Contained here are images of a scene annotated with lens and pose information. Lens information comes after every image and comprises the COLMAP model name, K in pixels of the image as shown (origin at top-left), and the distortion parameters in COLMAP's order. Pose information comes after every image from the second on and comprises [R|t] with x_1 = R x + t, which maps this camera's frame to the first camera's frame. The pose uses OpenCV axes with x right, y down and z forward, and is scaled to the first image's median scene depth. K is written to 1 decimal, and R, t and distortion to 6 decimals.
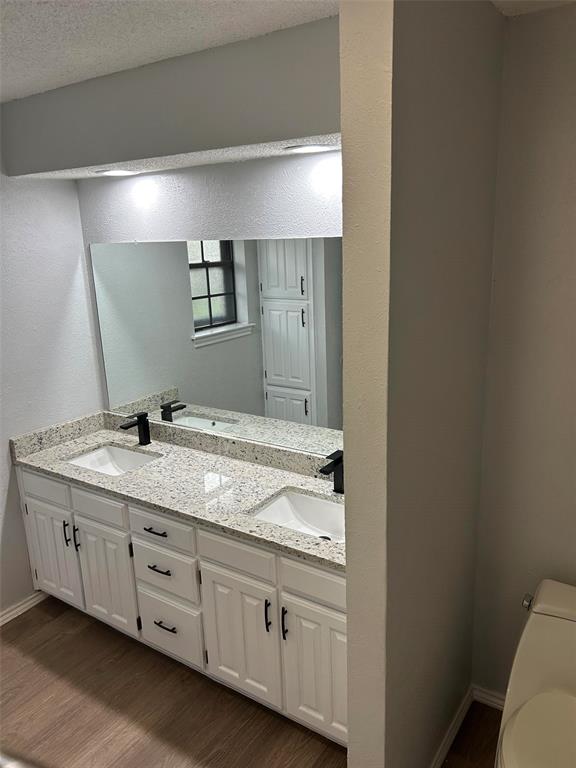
lens RADIAL K [[581.8, 0, 289.0], [0, 581.8, 383.8], [0, 0, 1]] dist [0.015271, 0.002055]
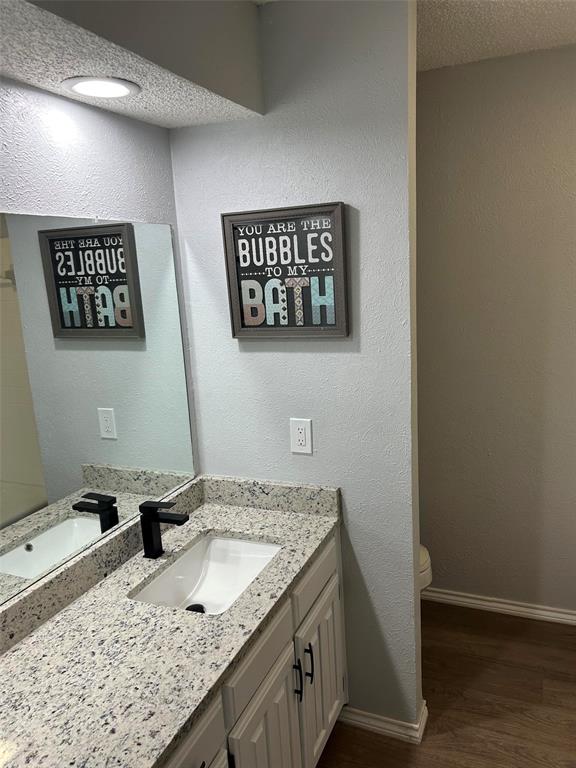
lens RADIAL K [[581.8, 0, 288.6], [0, 581.8, 384.4], [0, 0, 1]] dist [0.015271, 0.002055]
pose [[-0.193347, -0.144521, 0.970428, -0.642413], [0.310783, 0.929138, 0.200291, -0.121271], [-0.930608, 0.340318, -0.134731, 0.844158]]
